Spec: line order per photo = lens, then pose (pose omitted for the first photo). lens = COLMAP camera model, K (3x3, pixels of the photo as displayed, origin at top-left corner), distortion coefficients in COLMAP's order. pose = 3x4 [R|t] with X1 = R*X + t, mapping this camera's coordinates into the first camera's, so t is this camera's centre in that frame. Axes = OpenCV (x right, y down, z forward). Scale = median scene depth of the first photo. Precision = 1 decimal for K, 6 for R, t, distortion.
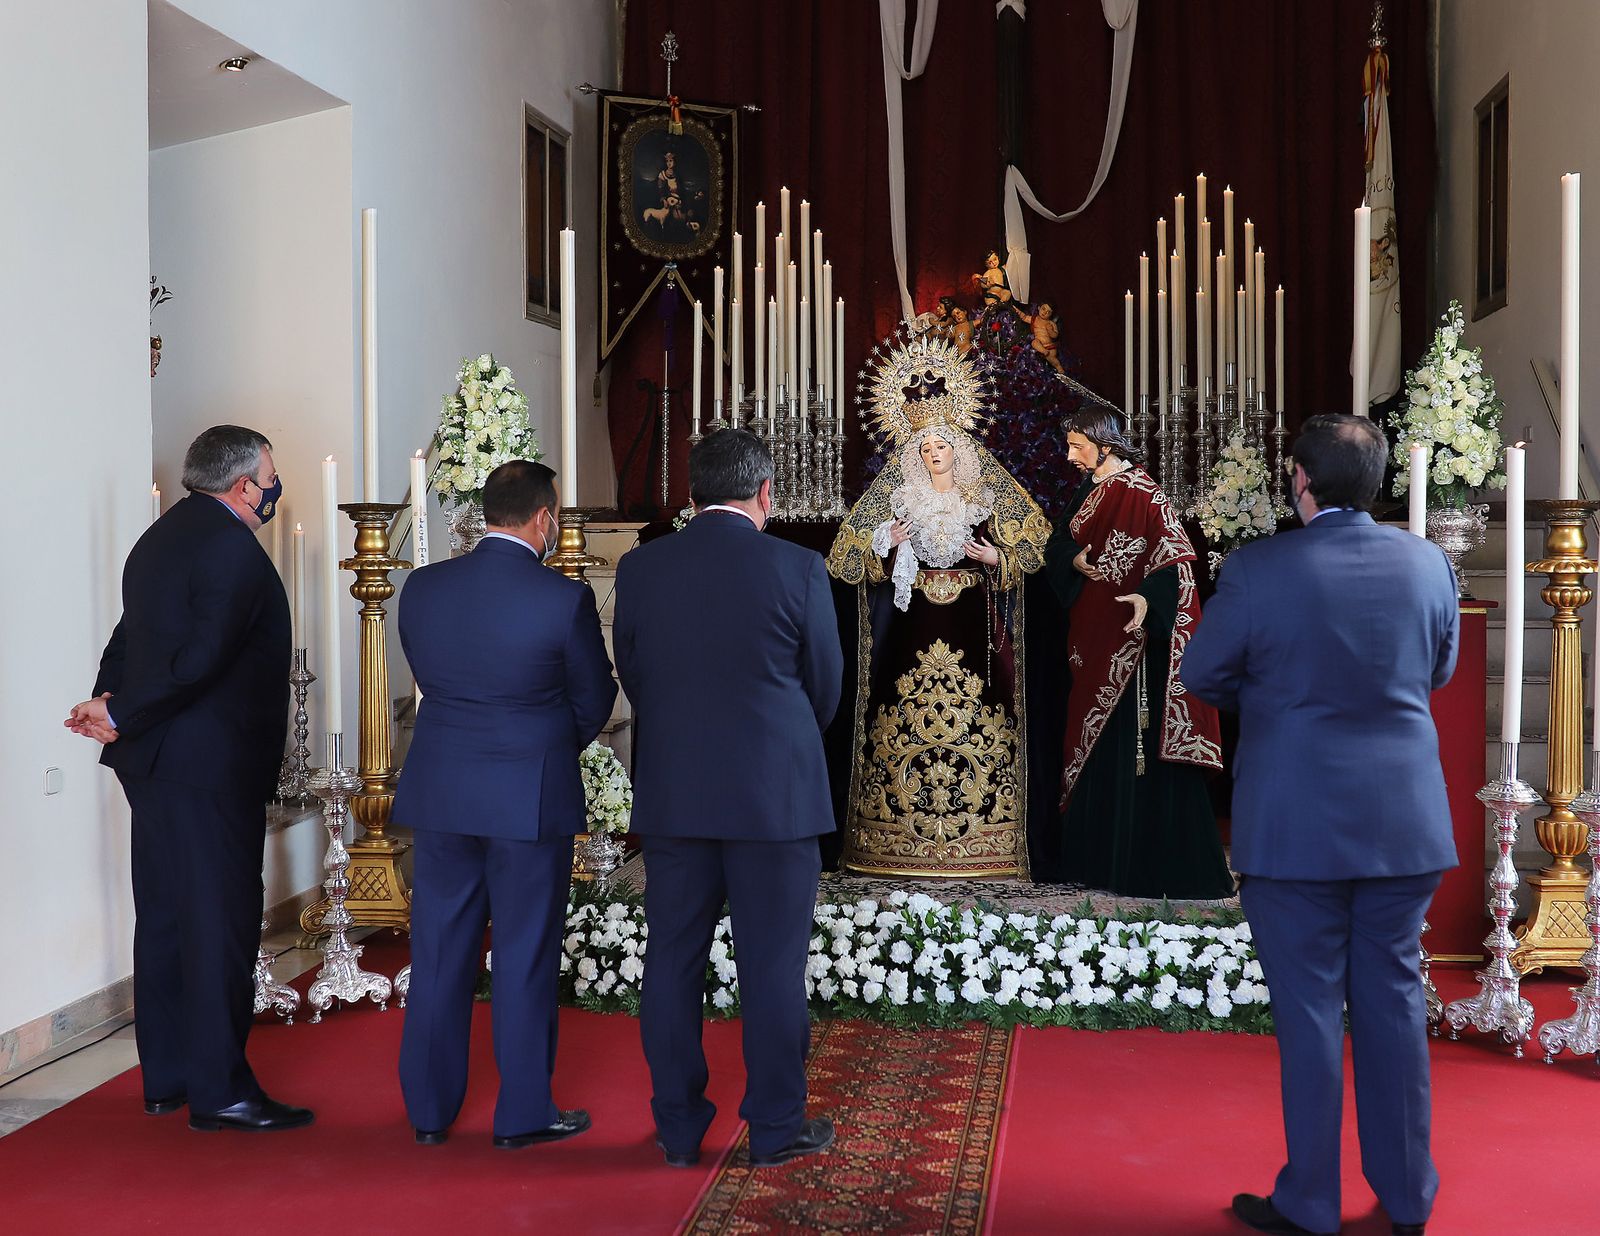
lens RADIAL K [[2475.8, 0, 800.0], [0, 2475.8, 618.0], [0, 0, 1]] dist [-0.075549, 0.013873]
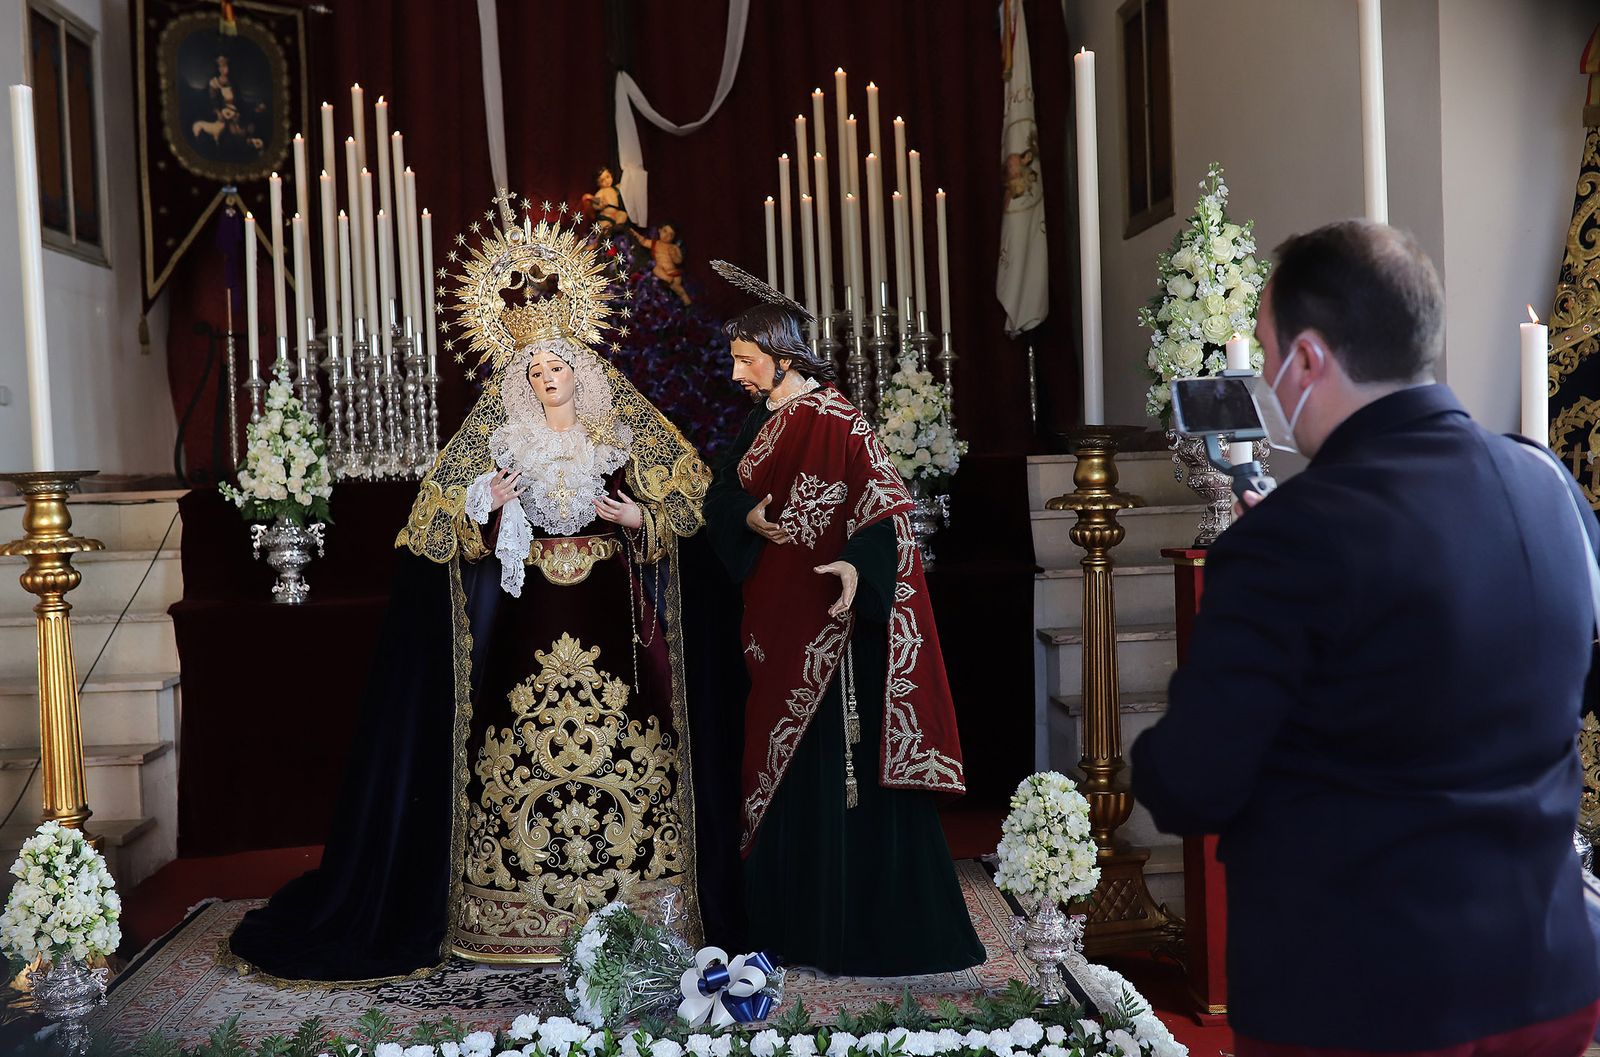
lens RADIAL K [[1649.1, 0, 800.0], [0, 1649.1, 528.5], [0, 0, 1]] dist [-0.057075, 0.034925]
pose [[0.978426, -0.044001, 0.201860, 0.027298], [0.045845, 0.998939, -0.004466, -0.016751], [-0.201449, 0.013624, 0.979404, 0.512017]]
